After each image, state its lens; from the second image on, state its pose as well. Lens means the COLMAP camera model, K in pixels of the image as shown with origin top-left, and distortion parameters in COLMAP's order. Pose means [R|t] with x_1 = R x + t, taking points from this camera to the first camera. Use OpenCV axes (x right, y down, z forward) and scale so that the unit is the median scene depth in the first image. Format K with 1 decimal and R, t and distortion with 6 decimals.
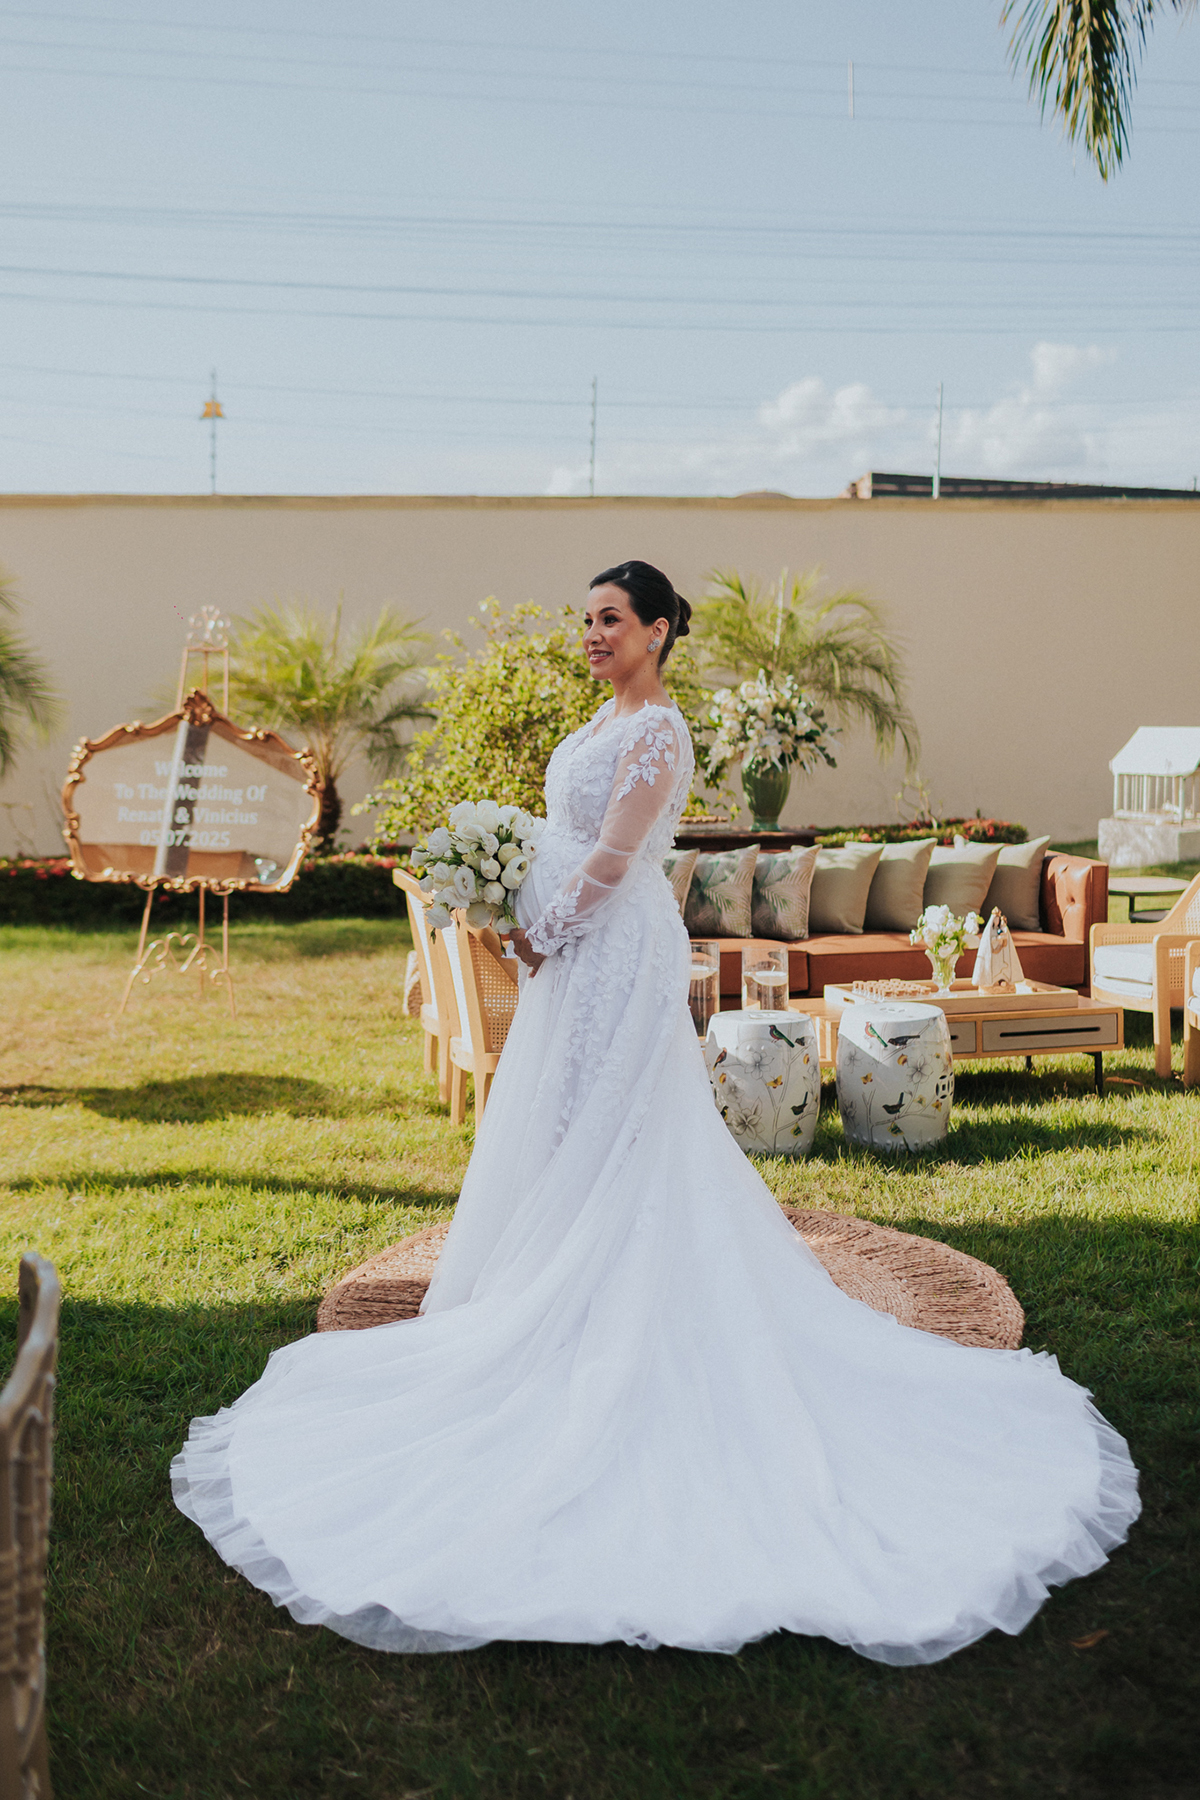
lens RADIAL K [[1831.2, 0, 545.5], [0, 1831.2, 898.8], [0, 0, 1]] dist [0.000563, 0.029777]
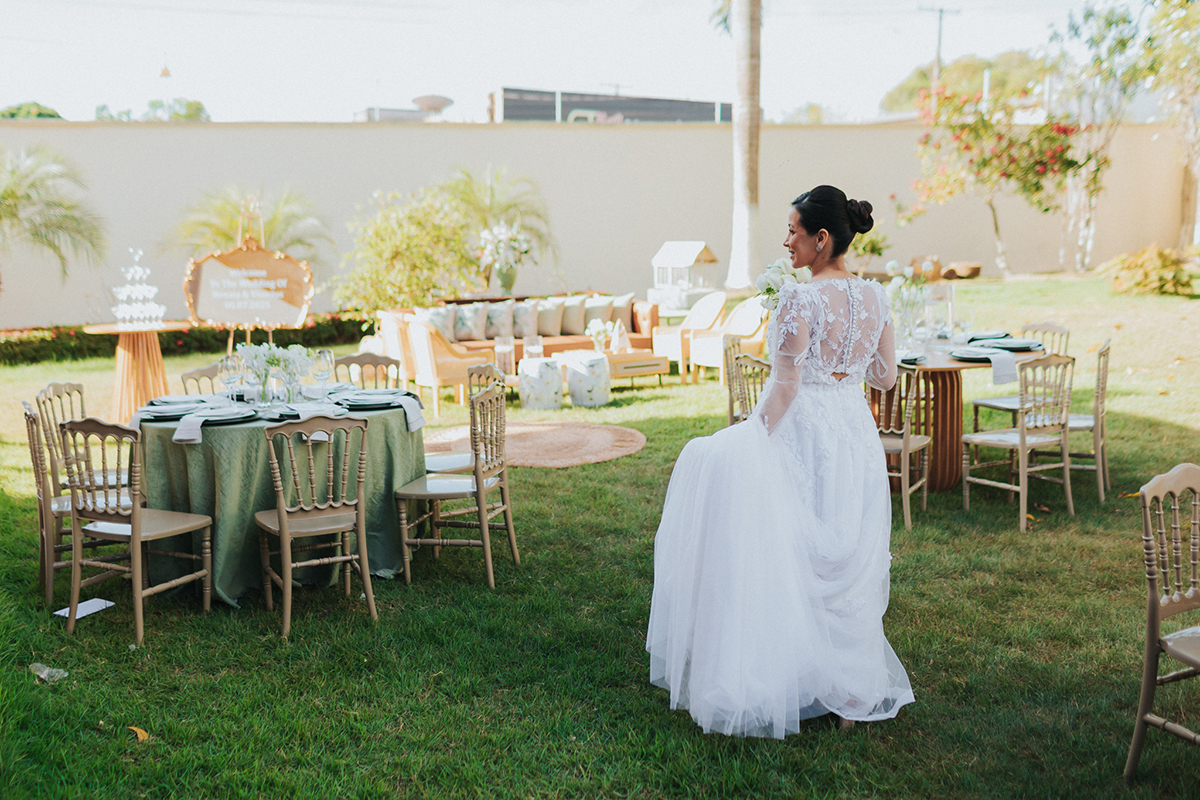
lens RADIAL K [[1143.1, 0, 600.0], [0, 1143.1, 400.0], [0, 0, 1]] dist [0.006979, 0.004018]
pose [[0.966562, -0.051640, 0.251178, -0.145386], [0.040565, 0.997971, 0.049075, 0.029788], [-0.253203, -0.037245, 0.966696, -0.419675]]
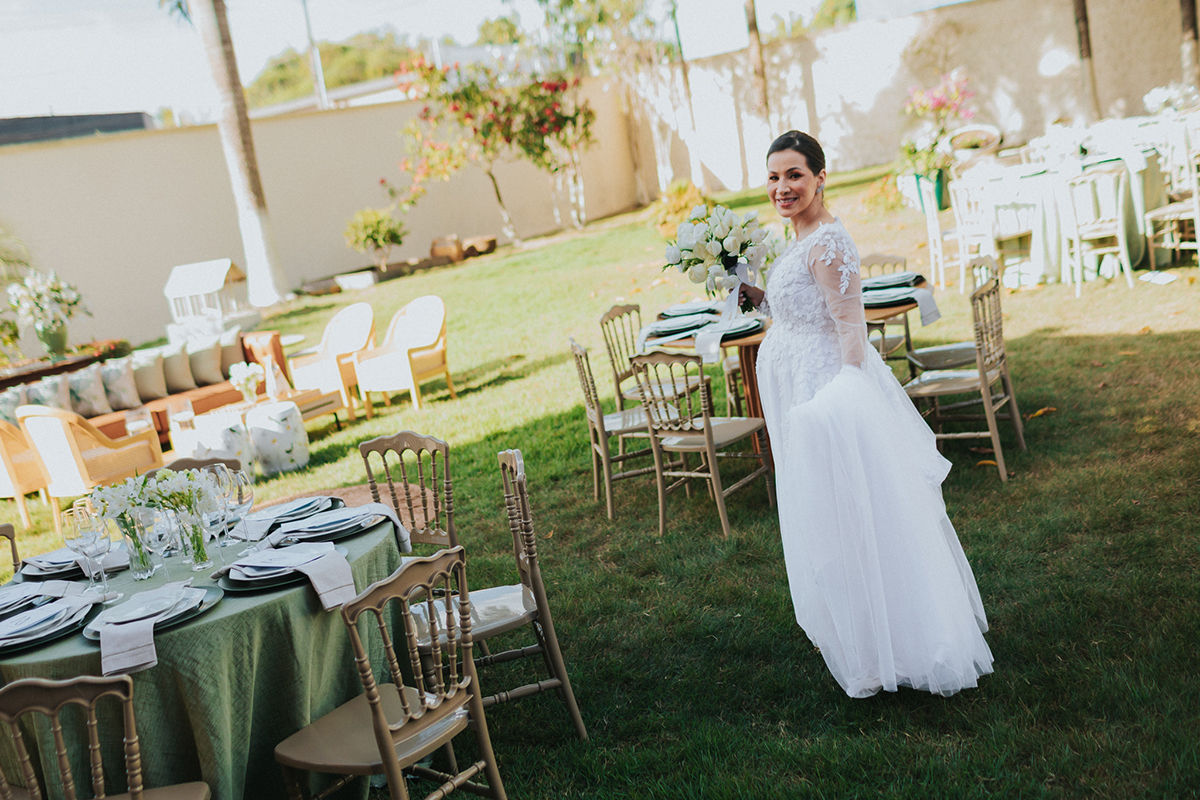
lens RADIAL K [[1220.8, 0, 563.7], [0, 1220.8, 385.1], [0, 0, 1]] dist [0.000563, 0.029777]
pose [[0.745333, -0.237812, 0.622836, -0.289140], [0.235700, 0.967879, 0.087500, -0.005851], [-0.623638, 0.081586, 0.777444, -0.204510]]
